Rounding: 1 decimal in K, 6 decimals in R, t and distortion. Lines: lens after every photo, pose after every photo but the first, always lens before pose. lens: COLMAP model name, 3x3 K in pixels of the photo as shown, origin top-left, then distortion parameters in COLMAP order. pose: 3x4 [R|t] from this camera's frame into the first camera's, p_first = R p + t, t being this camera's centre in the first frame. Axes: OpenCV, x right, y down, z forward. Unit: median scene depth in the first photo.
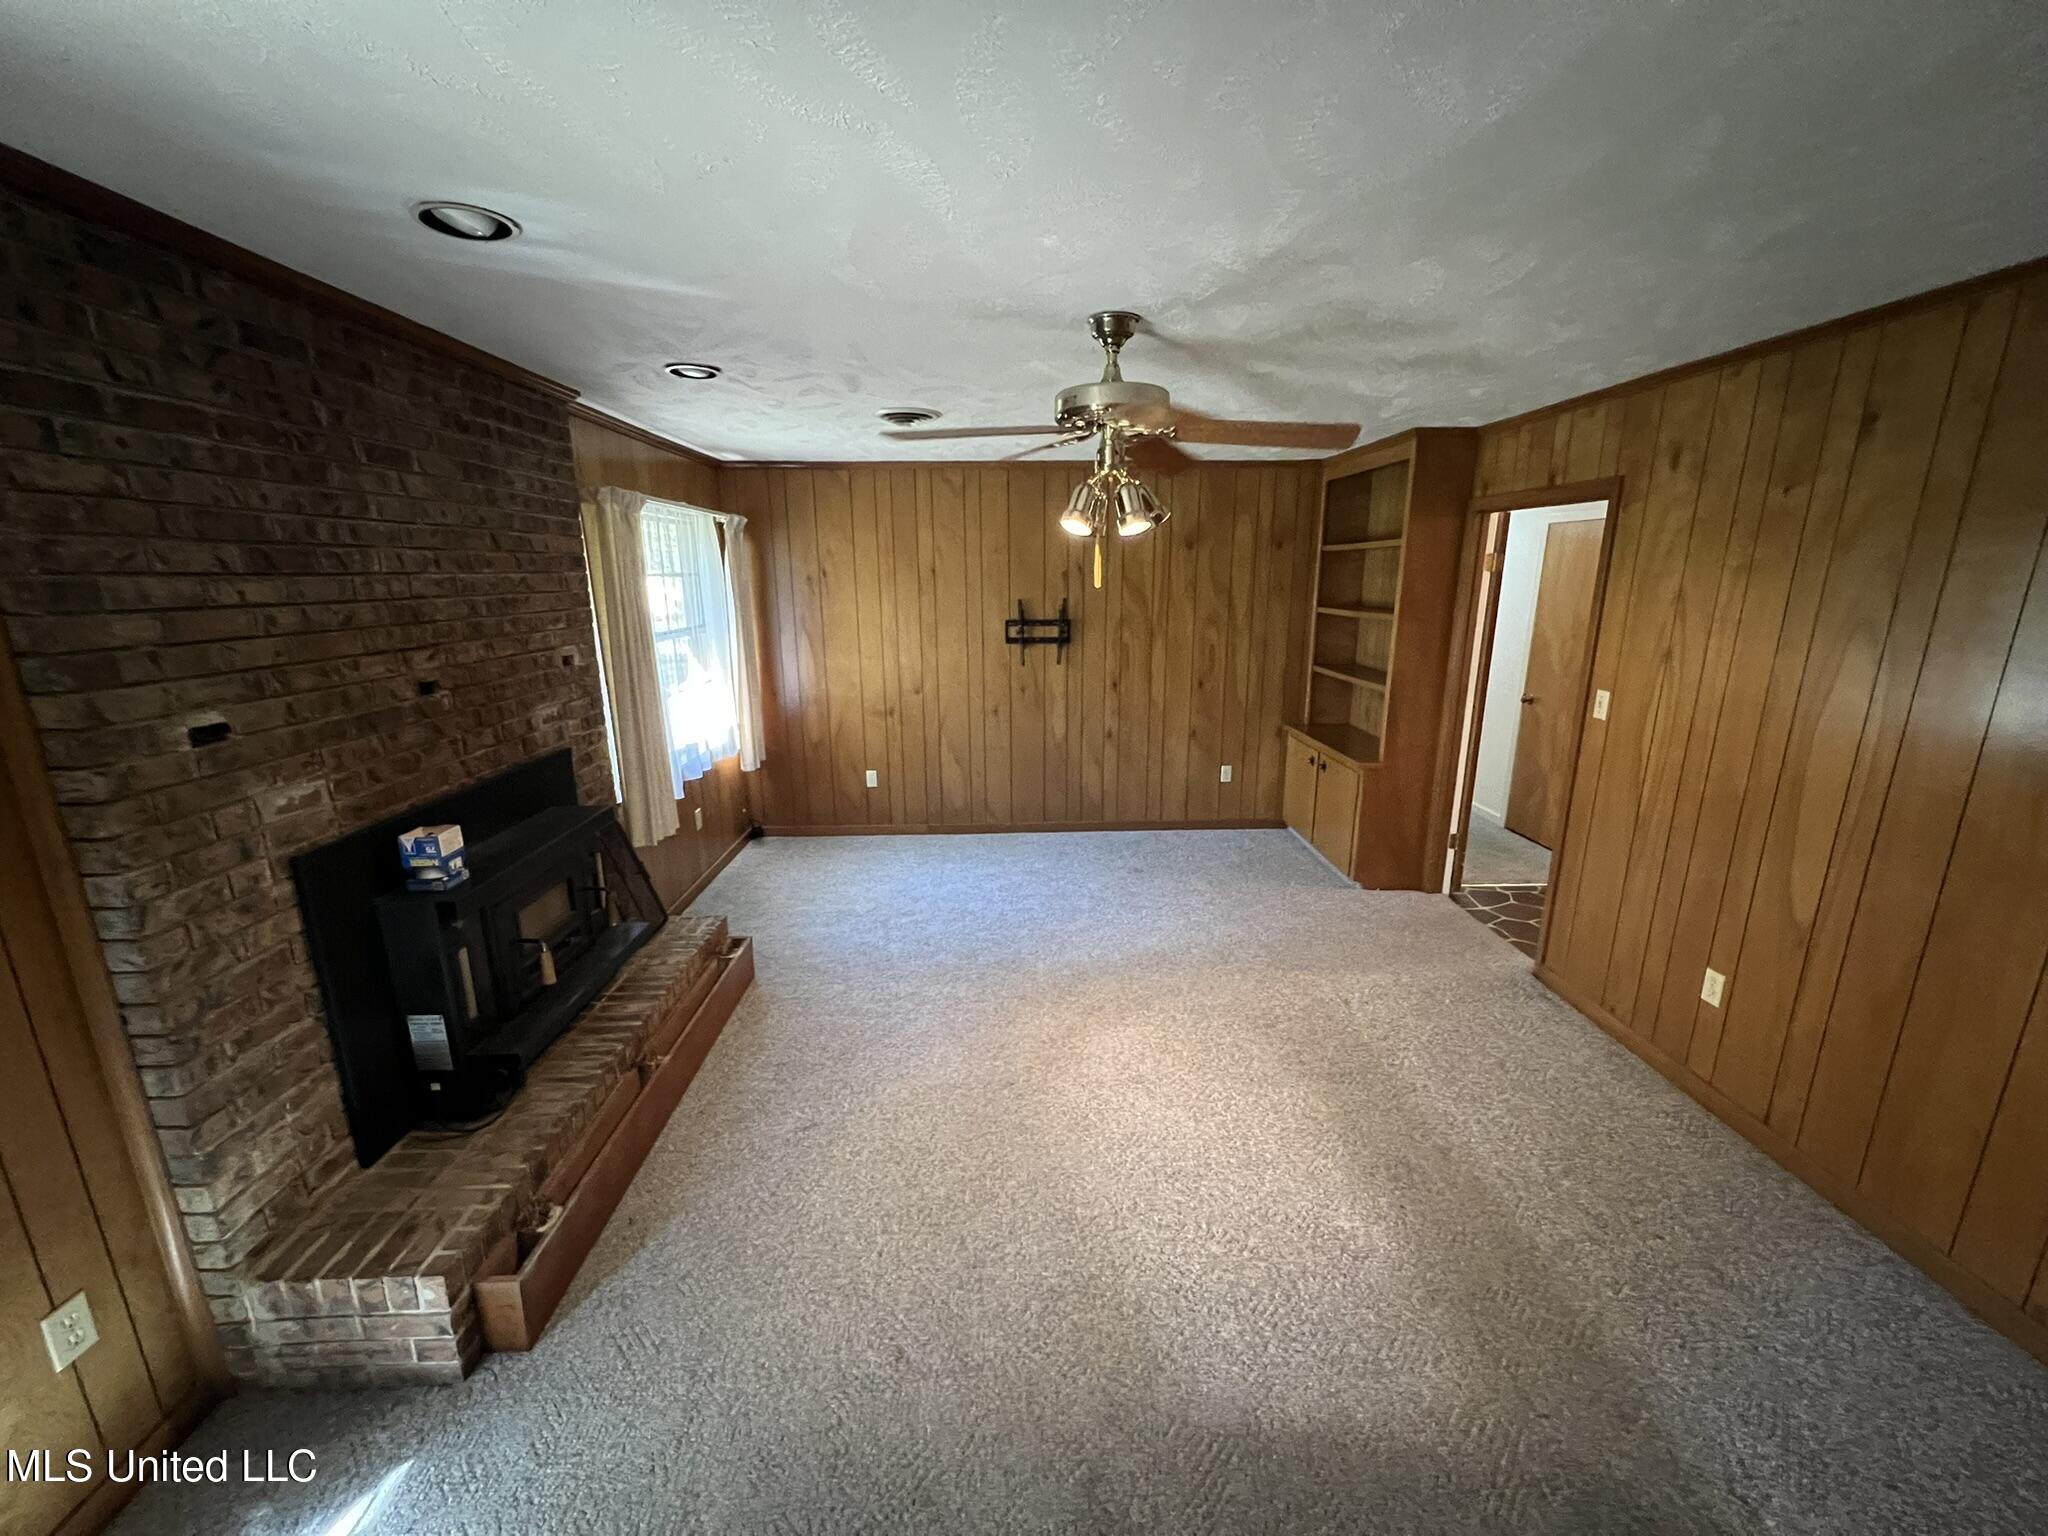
lens RADIAL K [[806.8, 0, 1026.3], [0, 806.8, 769.6], [0, 0, 1]] dist [-0.000680, 0.000387]
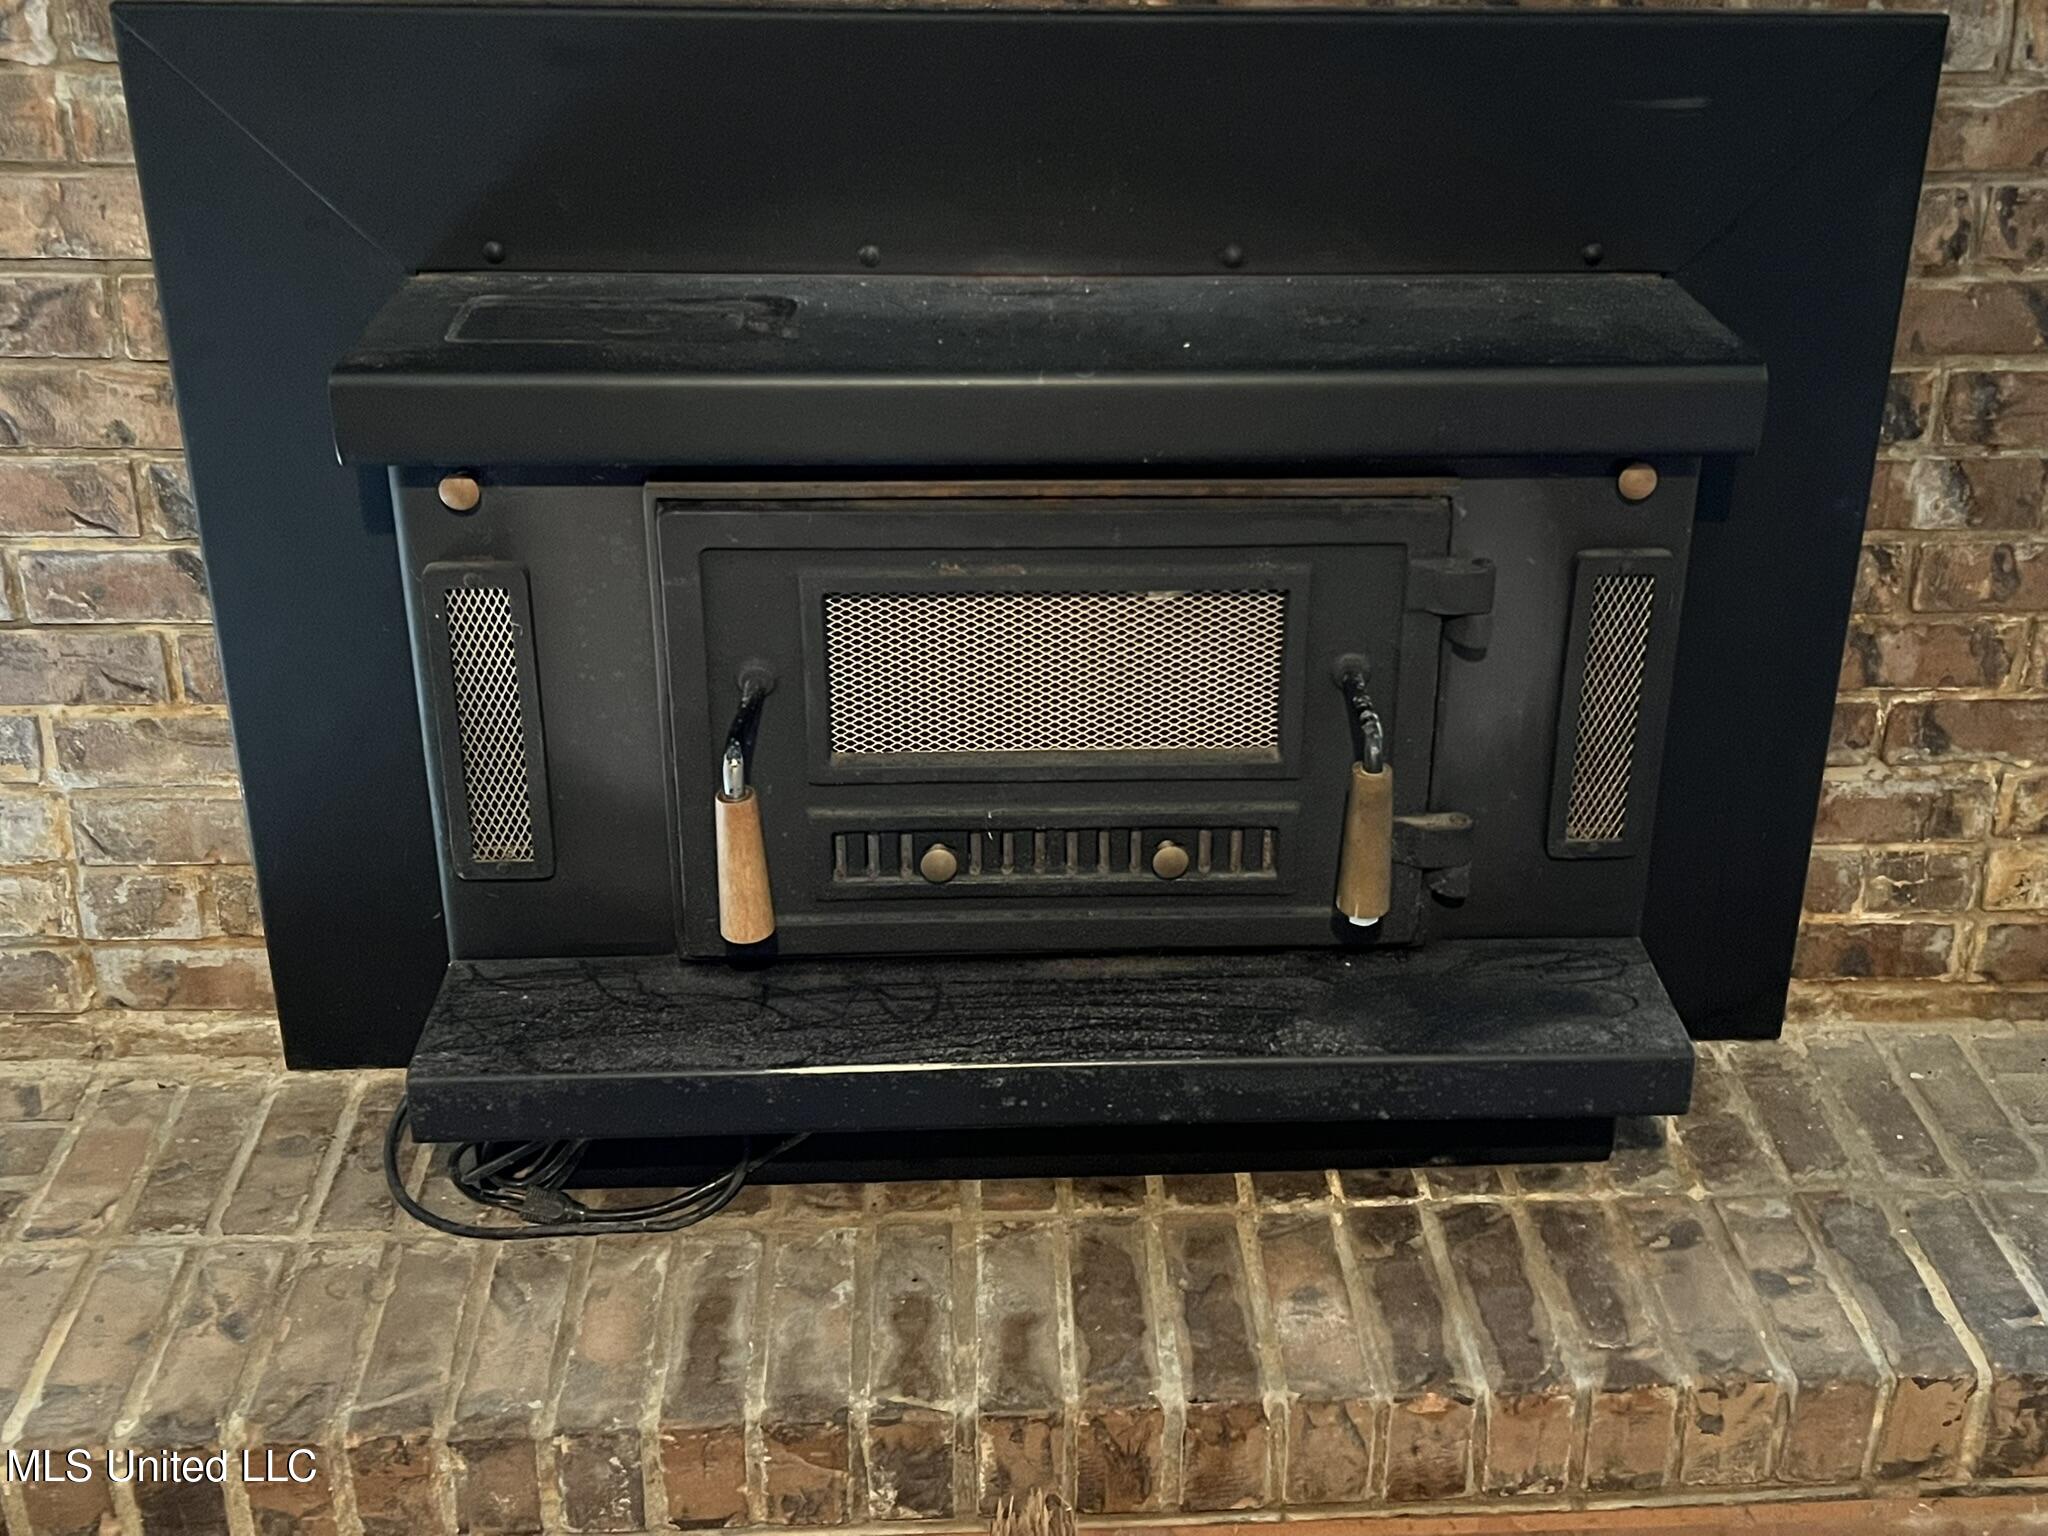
lens RADIAL K [[2238.2, 0, 1025.3], [0, 2238.2, 755.7], [0, 0, 1]] dist [-0.022662, 0.000000]
pose [[0.002452, 0.461062, -0.887365, -0.084608], [-0.235655, 0.862643, 0.447565, -0.070955], [0.971834, 0.208014, 0.110767, 1.098647]]
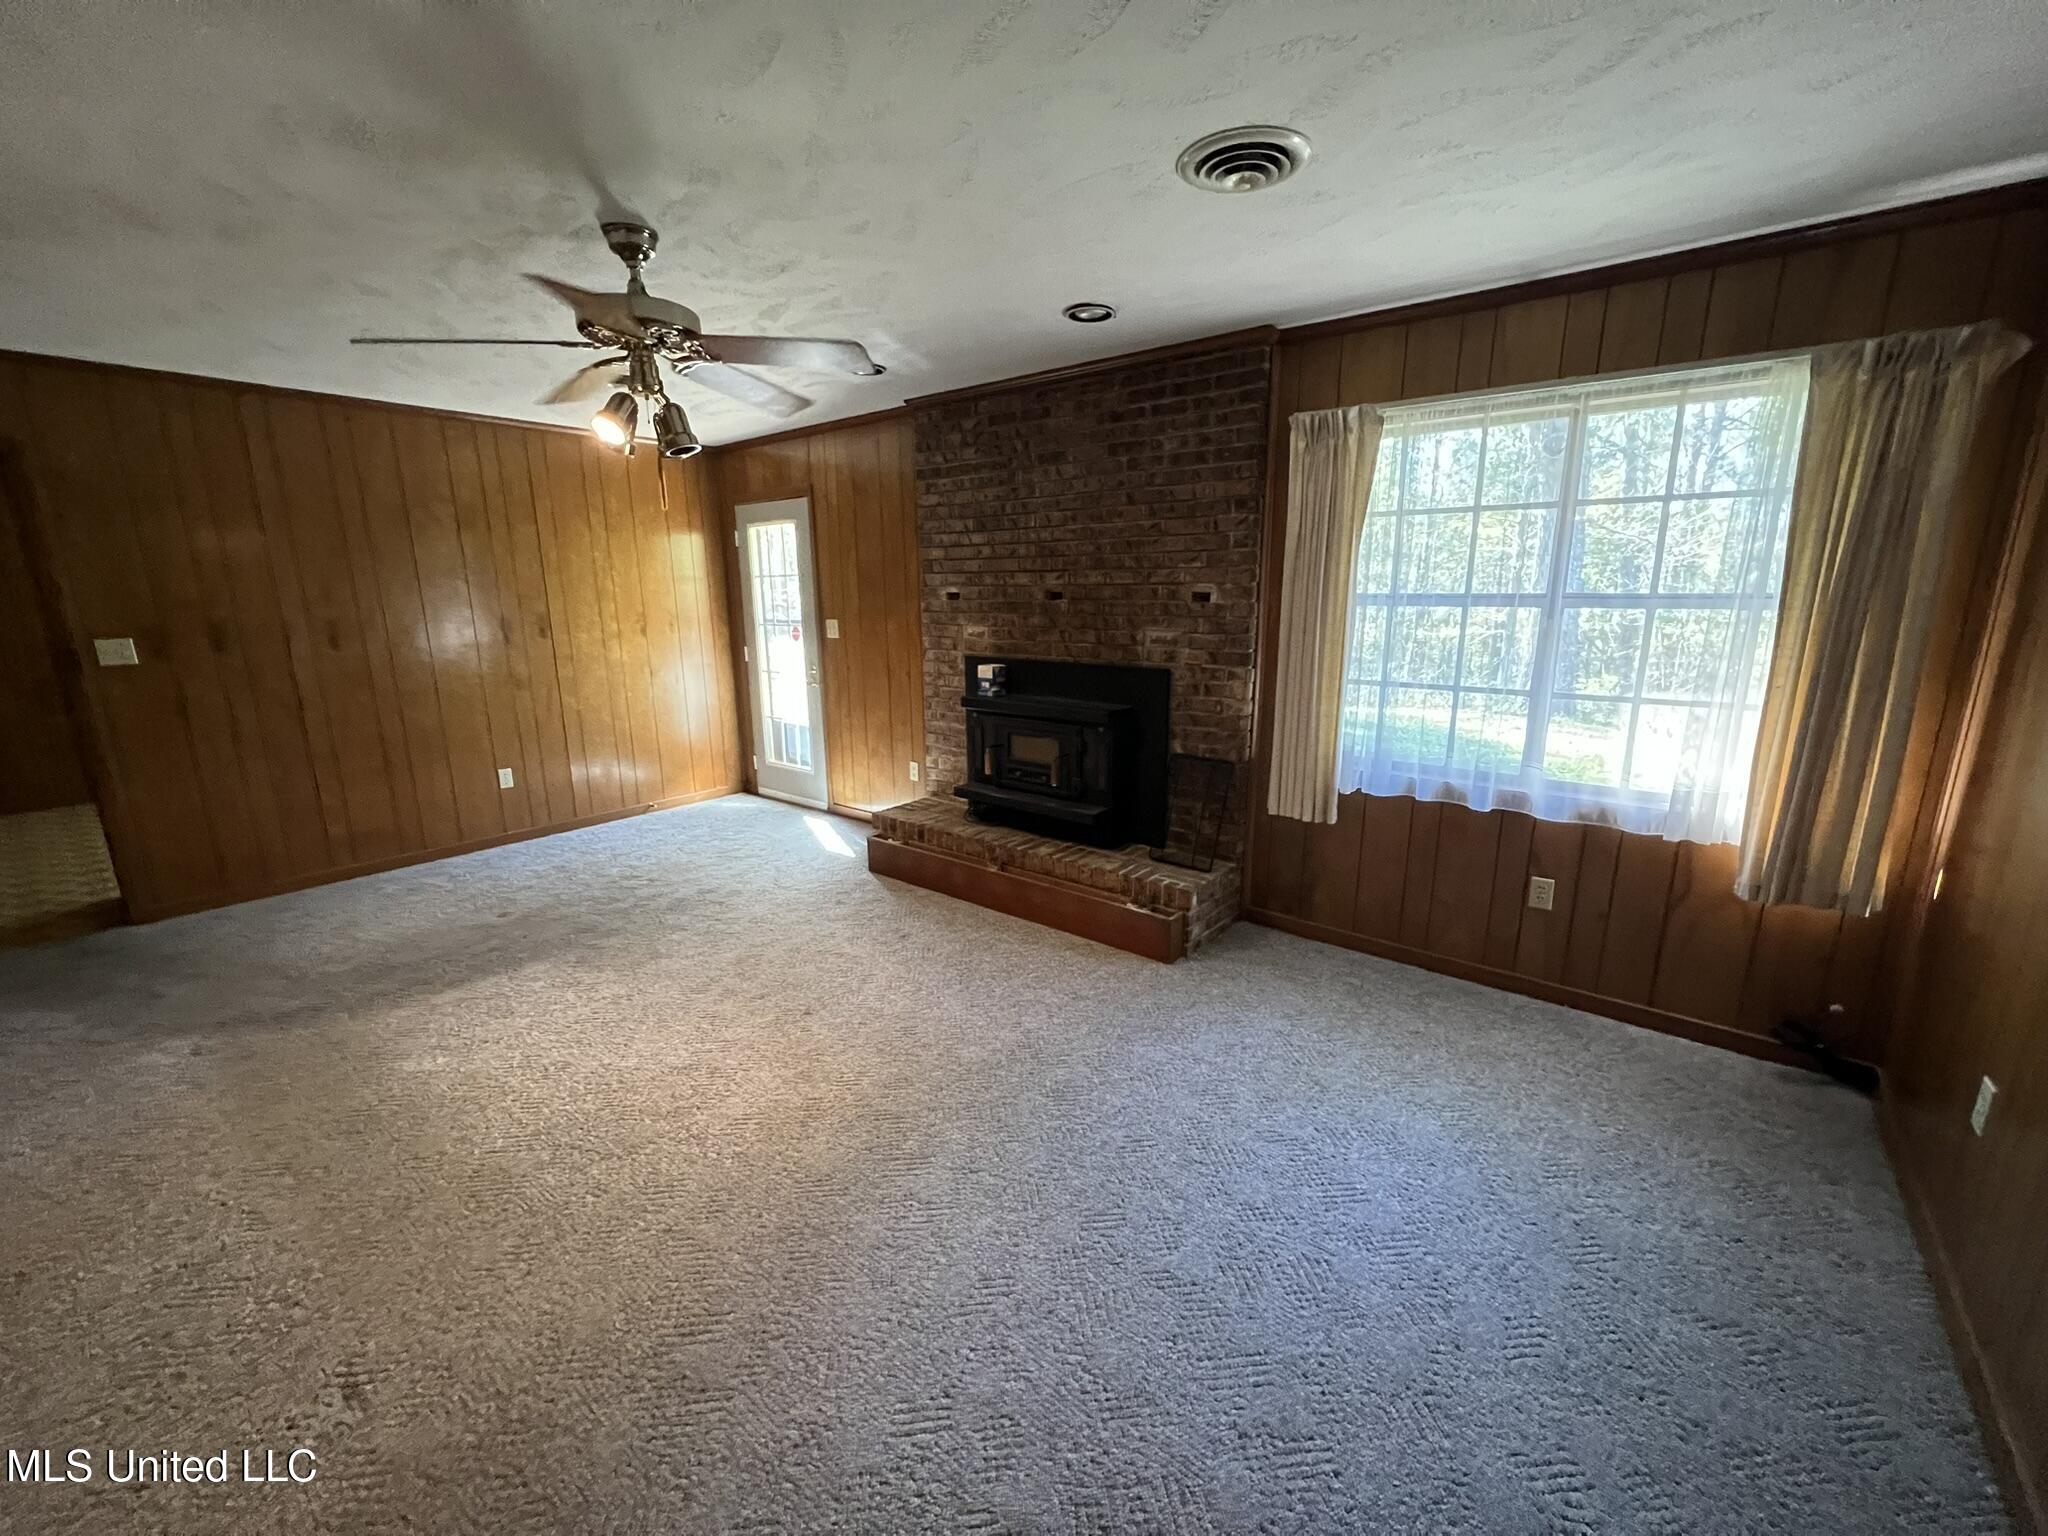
lens RADIAL K [[806.8, 0, 1028.4], [0, 806.8, 770.7], [0, 0, 1]] dist [-0.000680, 0.000387]
pose [[-0.639801, 0.184207, -0.746138, 0.659984], [-0.171281, 0.912257, 0.372089, -0.414556], [0.749211, 0.365863, -0.552112, 2.180435]]
